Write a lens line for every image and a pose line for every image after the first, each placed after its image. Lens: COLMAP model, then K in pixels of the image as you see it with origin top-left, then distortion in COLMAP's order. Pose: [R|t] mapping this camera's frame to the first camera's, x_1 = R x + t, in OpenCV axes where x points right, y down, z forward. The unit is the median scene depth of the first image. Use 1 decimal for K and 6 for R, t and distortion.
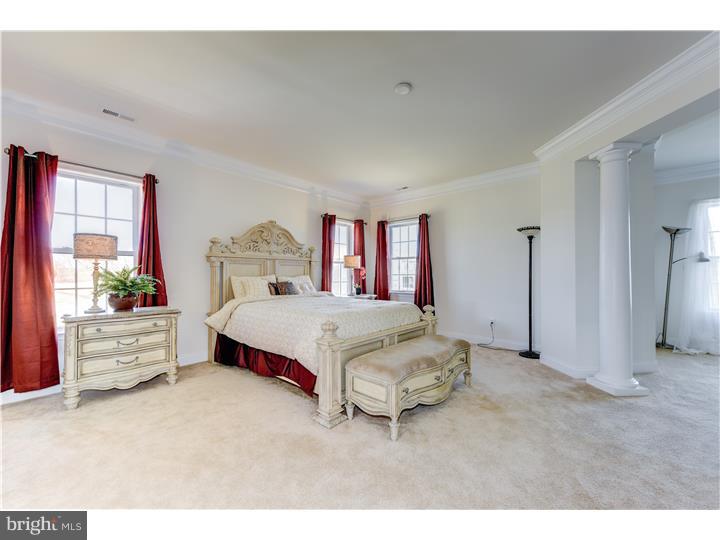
lens RADIAL K [[284.6, 0, 360.3], [0, 284.6, 273.6], [0, 0, 1]] dist [-0.000798, -0.000062]
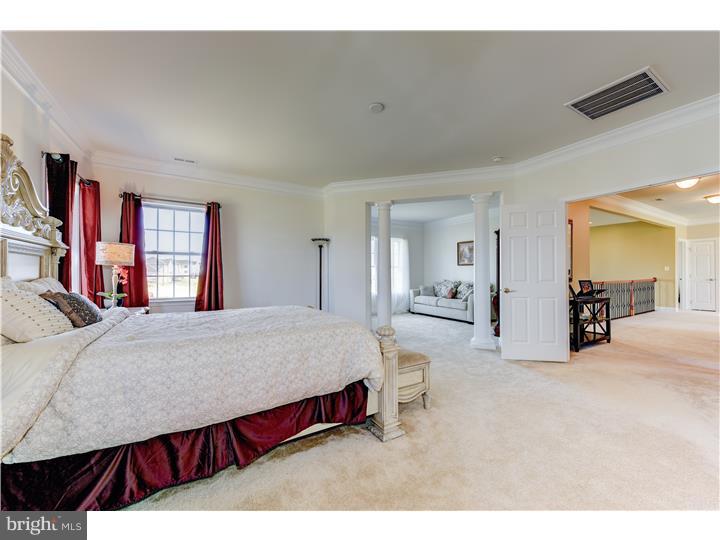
lens RADIAL K [[284.6, 0, 360.3], [0, 284.6, 273.6], [0, 0, 1]] dist [-0.000798, -0.000062]
pose [[0.292890, 0.006514, 0.956124, -0.438820], [-0.003659, 0.999977, -0.005692, 0.000472], [-0.956139, -0.001832, 0.292907, 0.347038]]
